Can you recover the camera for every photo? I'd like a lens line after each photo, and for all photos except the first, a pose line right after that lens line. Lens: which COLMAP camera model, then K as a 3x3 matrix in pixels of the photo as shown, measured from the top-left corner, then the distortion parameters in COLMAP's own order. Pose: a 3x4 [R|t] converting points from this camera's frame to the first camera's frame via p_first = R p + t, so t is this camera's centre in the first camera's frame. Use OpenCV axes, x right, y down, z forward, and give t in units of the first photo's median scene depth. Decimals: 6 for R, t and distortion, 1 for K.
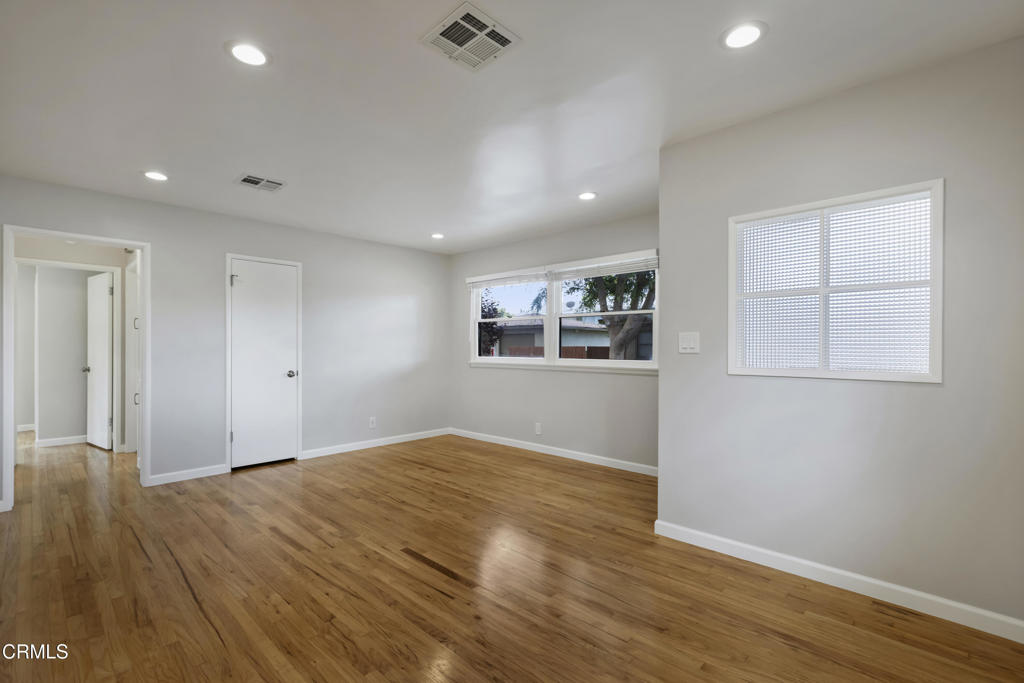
lens RADIAL K [[462.4, 0, 514.9], [0, 462.4, 343.7], [0, 0, 1]] dist [0.000983, -0.000346]
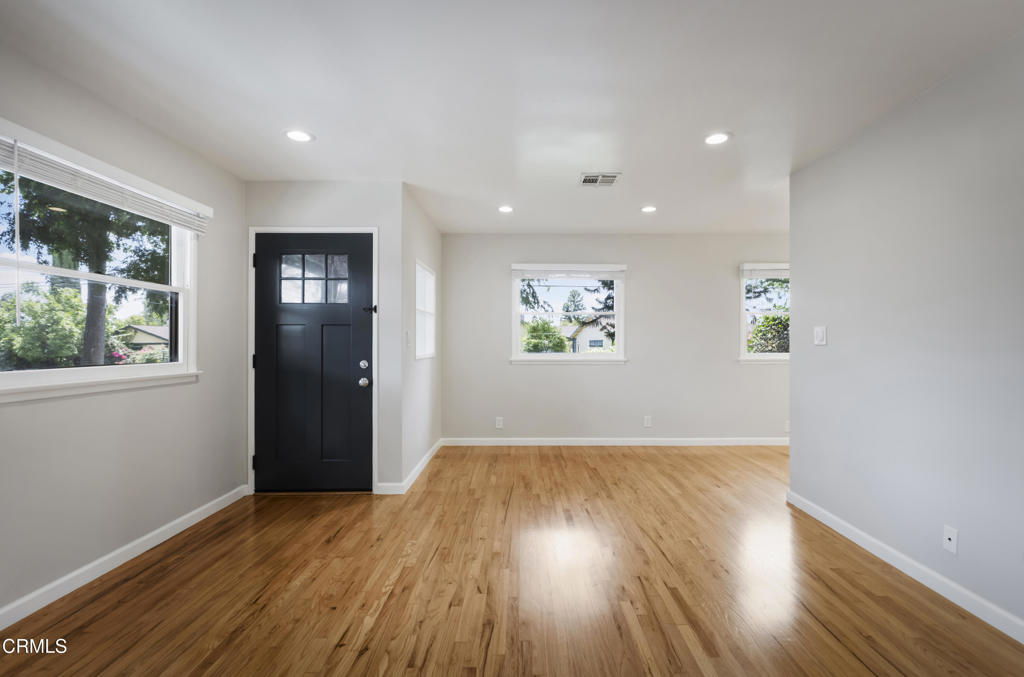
lens RADIAL K [[473.2, 0, 515.3], [0, 473.2, 339.7], [0, 0, 1]] dist [0.002797, 0.000897]
pose [[-0.676238, 0.005871, 0.736660, -0.800672], [0.001318, 0.999976, -0.006759, 0.009314], [-0.736682, -0.003600, -0.676230, 1.590888]]
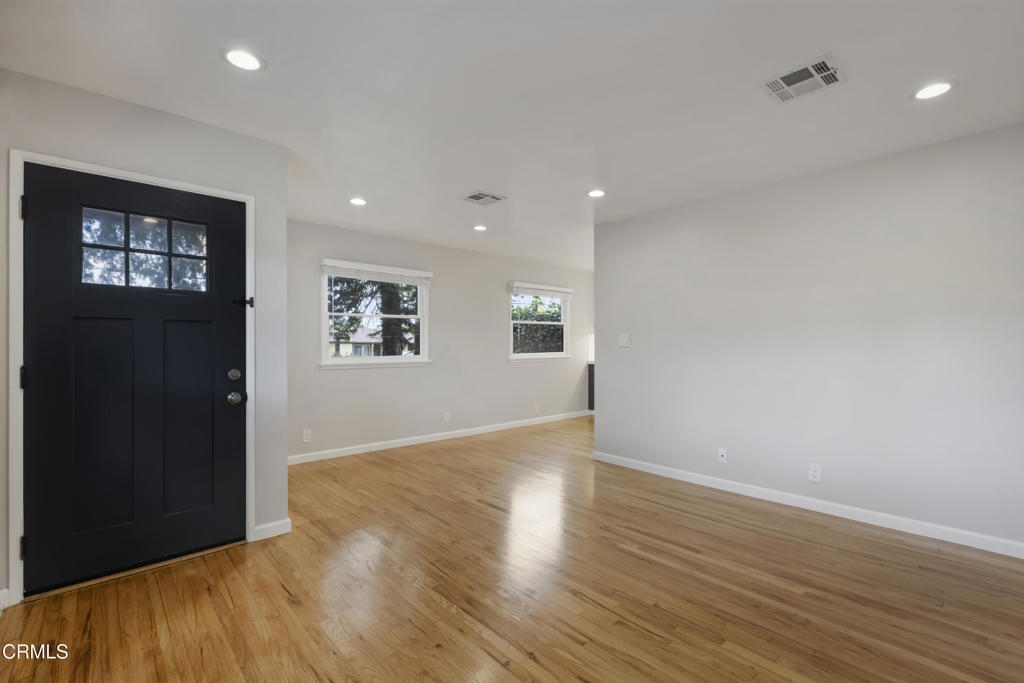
lens RADIAL K [[462.4, 0, 513.2], [0, 462.4, 343.9], [0, 0, 1]] dist [0.000983, -0.000346]
pose [[-0.996967, 0.000887, 0.077820, -0.246958], [0.000697, 0.999997, -0.002466, 0.007069], [-0.077822, -0.002404, -0.996964, 1.910020]]
